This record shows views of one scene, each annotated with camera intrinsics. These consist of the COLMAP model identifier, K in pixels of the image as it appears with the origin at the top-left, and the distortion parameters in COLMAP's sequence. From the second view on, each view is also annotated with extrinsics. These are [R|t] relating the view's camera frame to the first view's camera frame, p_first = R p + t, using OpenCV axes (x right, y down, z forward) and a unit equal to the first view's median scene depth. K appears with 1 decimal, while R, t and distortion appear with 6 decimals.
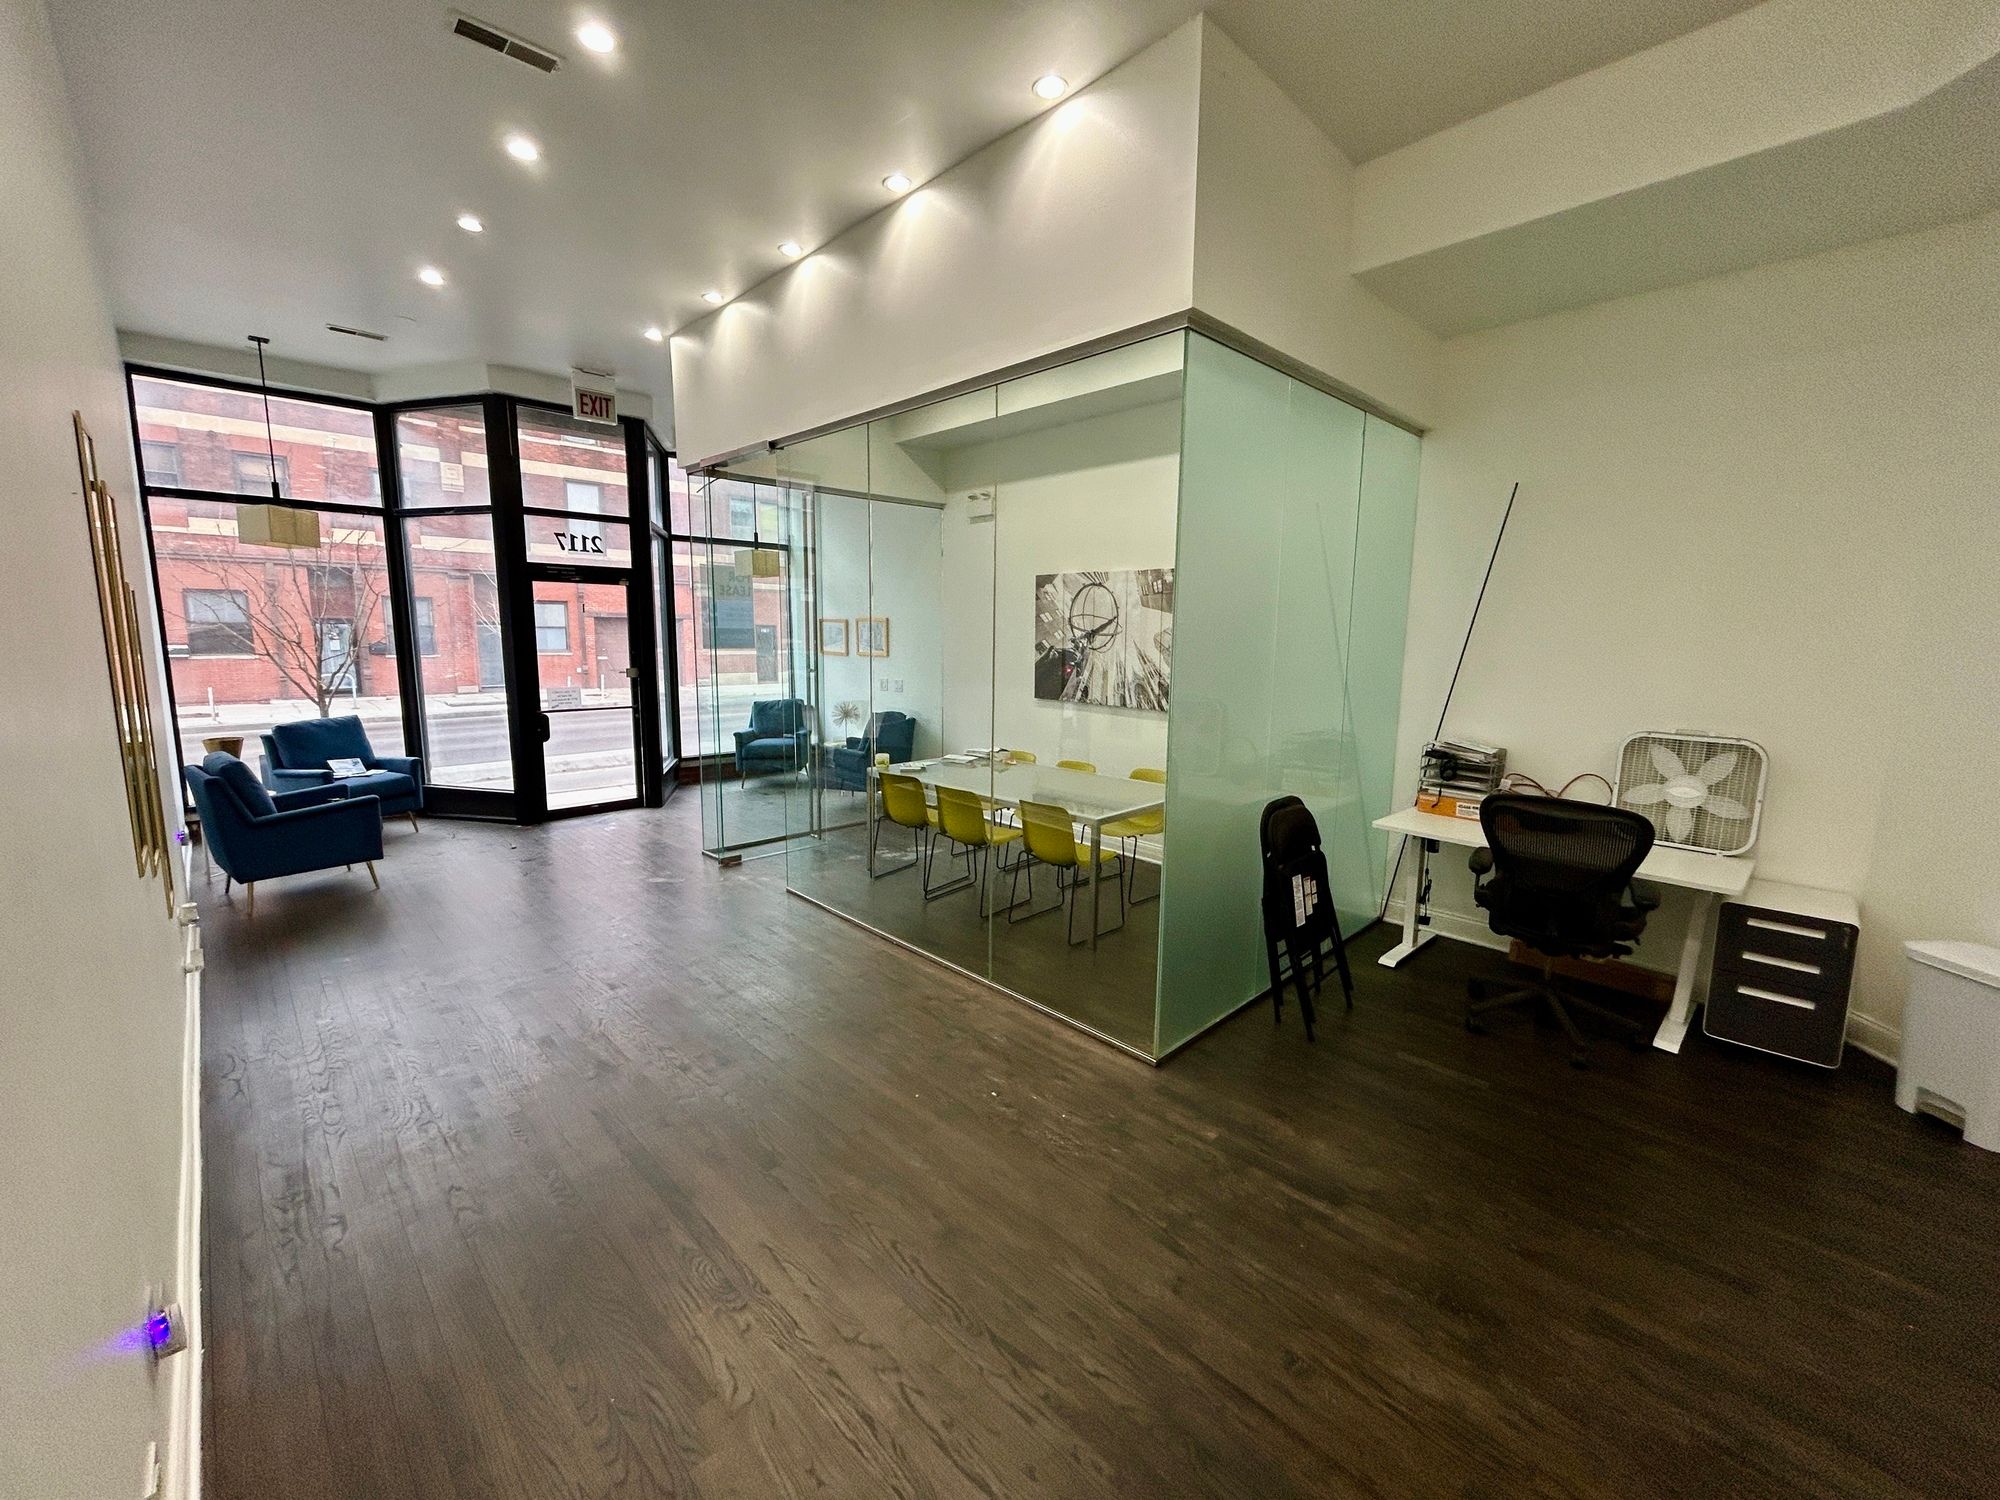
lens RADIAL K [[805.6, 0, 992.1], [0, 805.6, 748.1], [0, 0, 1]] dist [0.001300, 0.000715]
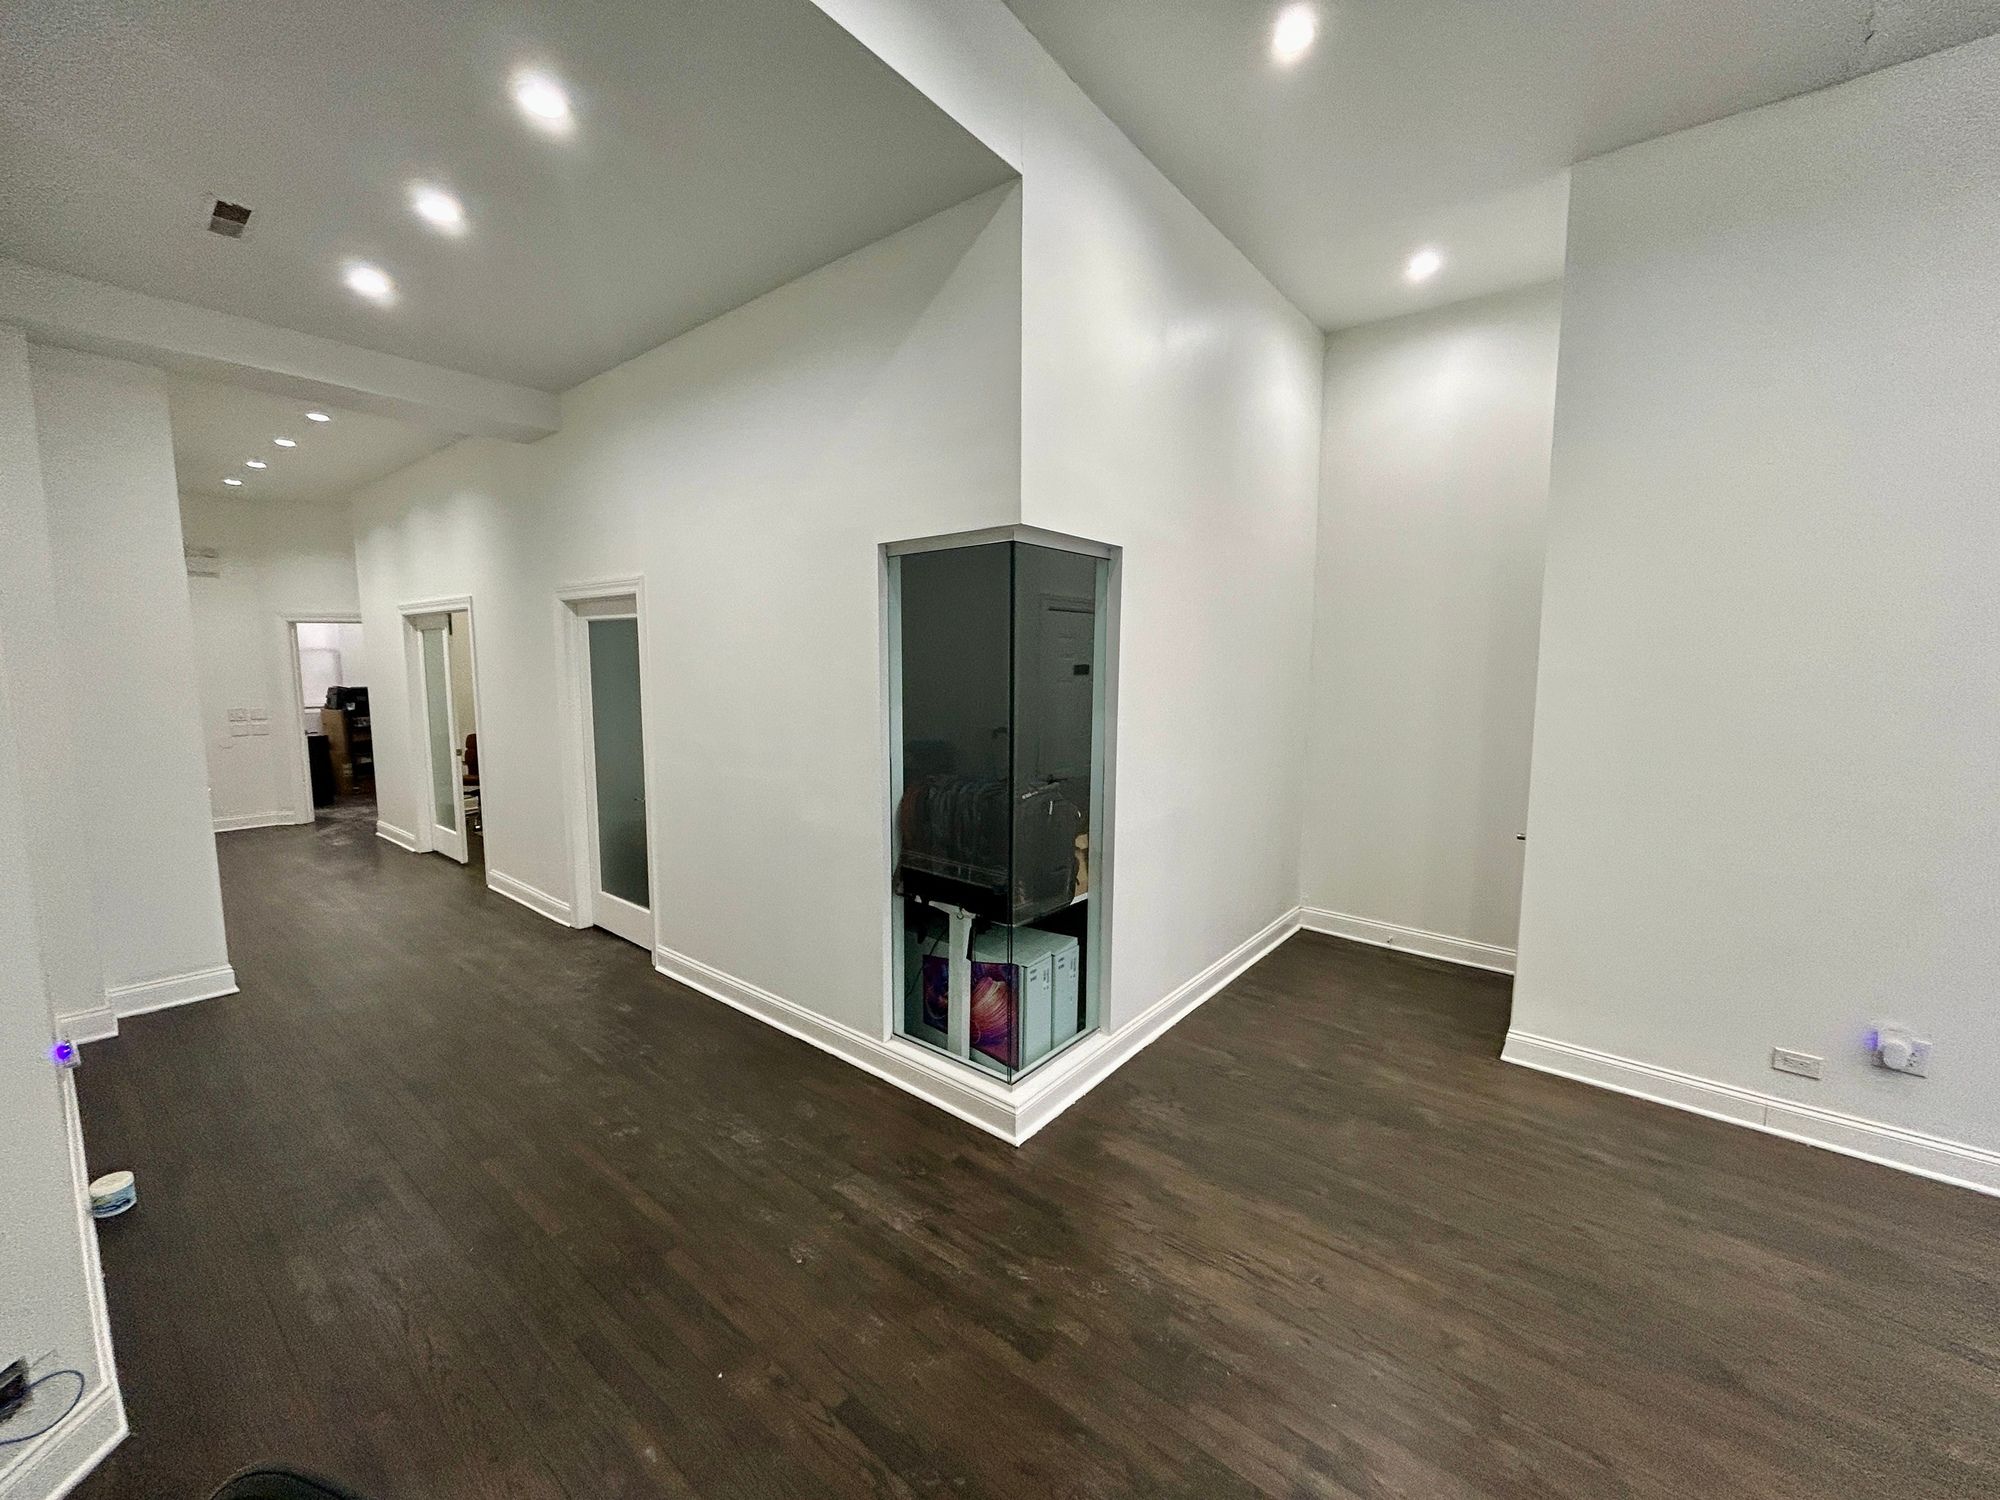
lens RADIAL K [[805.6, 0, 995.9], [0, 805.6, 748.8], [0, 0, 1]] dist [0.001300, 0.000715]
pose [[-0.992565, -0.004625, -0.121625, 0.941333], [-0.035917, 0.965908, 0.256382, -0.260600], [0.116293, 0.258845, -0.958893, 1.784638]]
